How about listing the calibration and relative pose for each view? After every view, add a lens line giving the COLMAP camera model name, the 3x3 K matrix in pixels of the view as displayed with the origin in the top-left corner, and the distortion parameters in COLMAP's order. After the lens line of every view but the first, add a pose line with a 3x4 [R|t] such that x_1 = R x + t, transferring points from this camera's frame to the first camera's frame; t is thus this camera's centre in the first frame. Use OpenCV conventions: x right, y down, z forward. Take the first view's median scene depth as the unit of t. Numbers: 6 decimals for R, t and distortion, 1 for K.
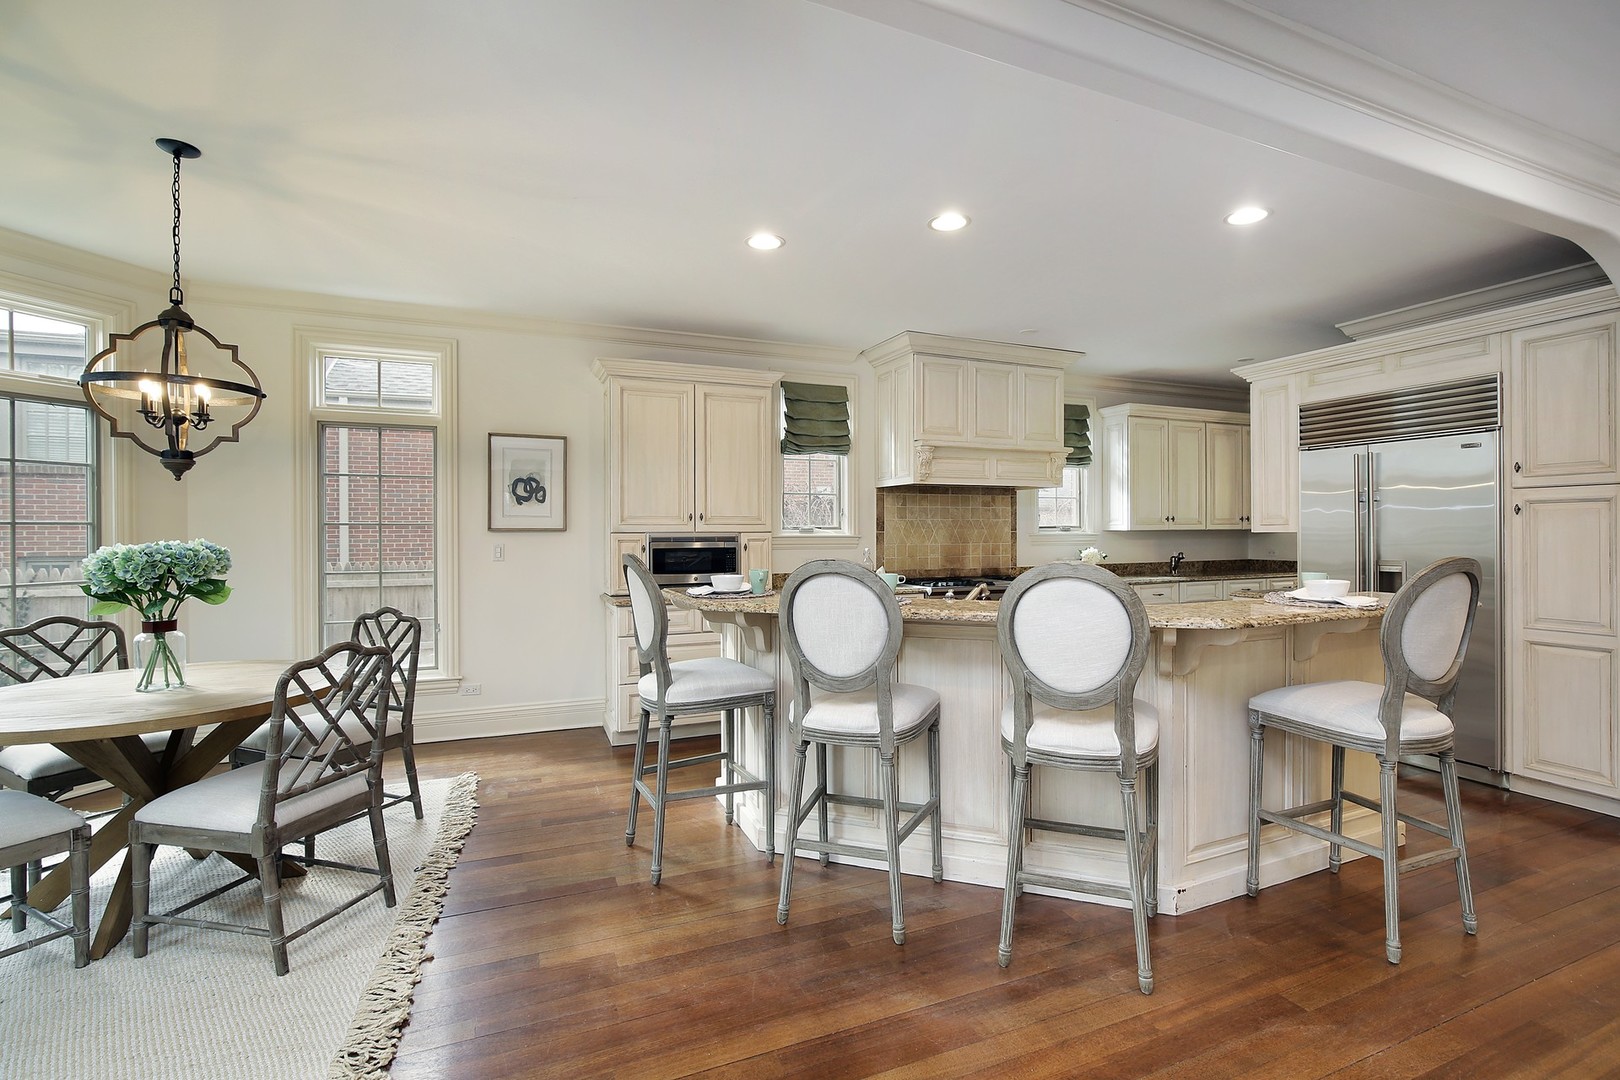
lens RADIAL K [[772.0, 0, 811.7], [0, 772.0, 525.0], [0, 0, 1]] dist [-0.016414, 0.001010]
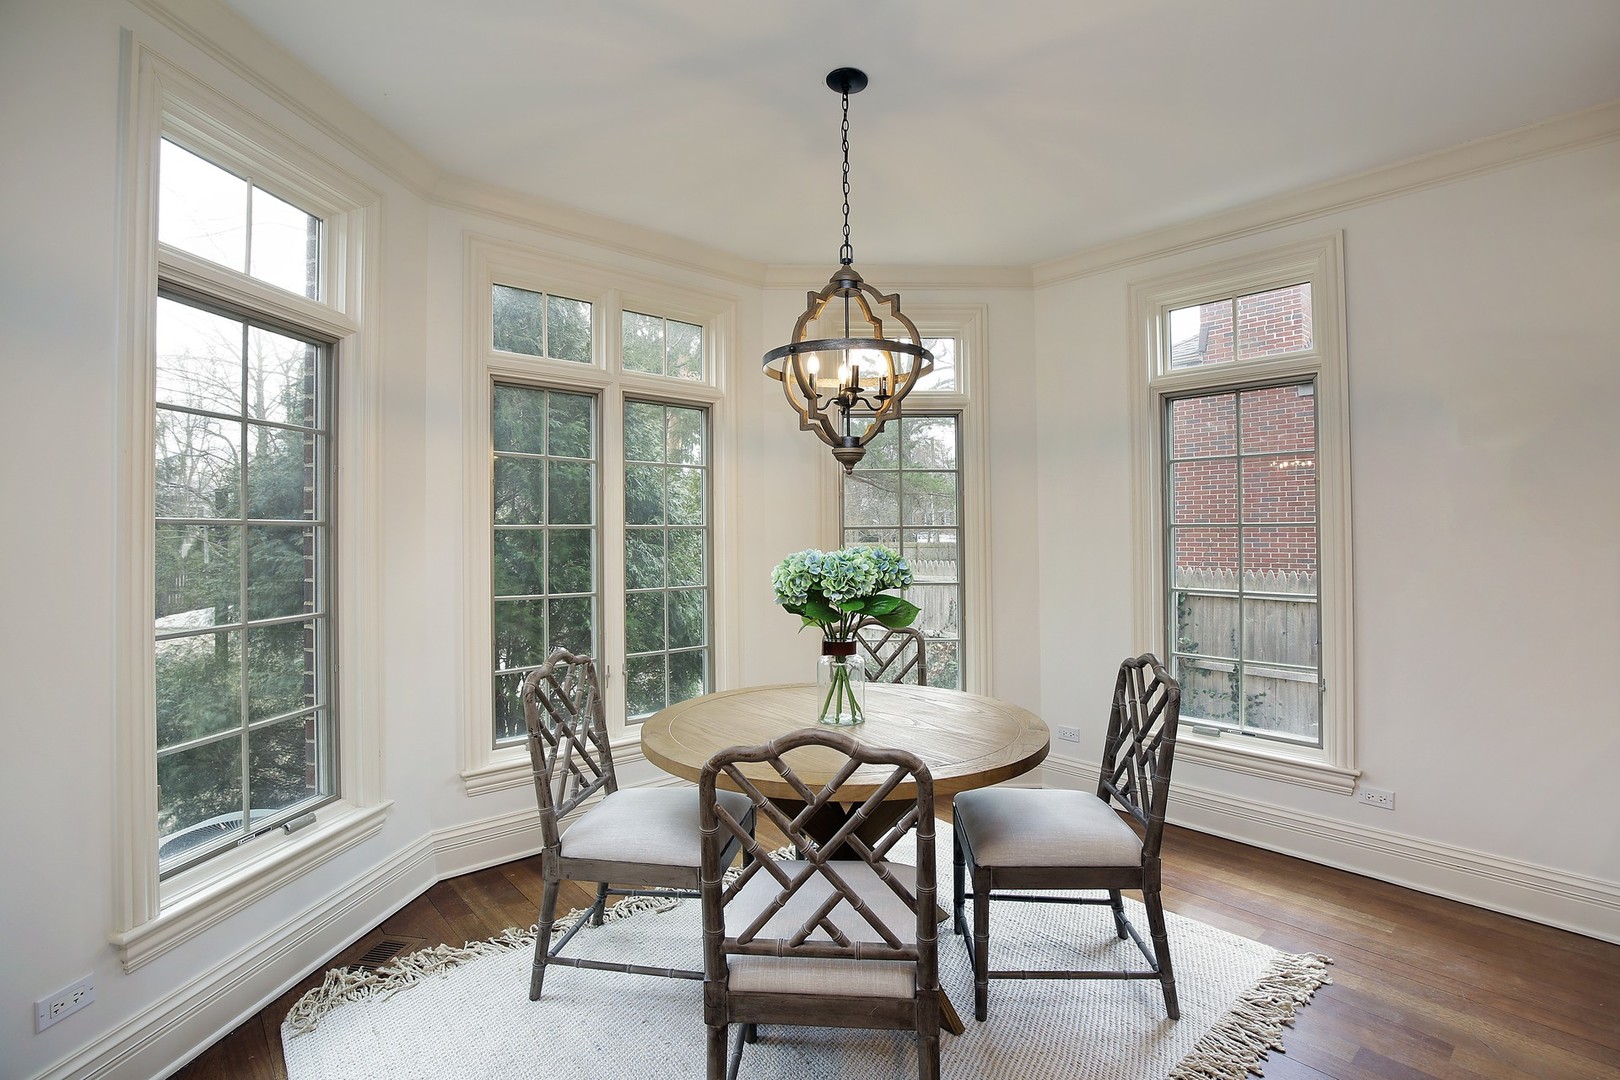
lens RADIAL K [[772.0, 0, 811.7], [0, 772.0, 525.0], [0, 0, 1]] dist [-0.016414, 0.001010]
pose [[0.348543, -0.010344, -0.937236, -0.050758], [0.007997, 0.999936, -0.008062, 0.001872], [0.937259, -0.004685, 0.348604, 0.558691]]
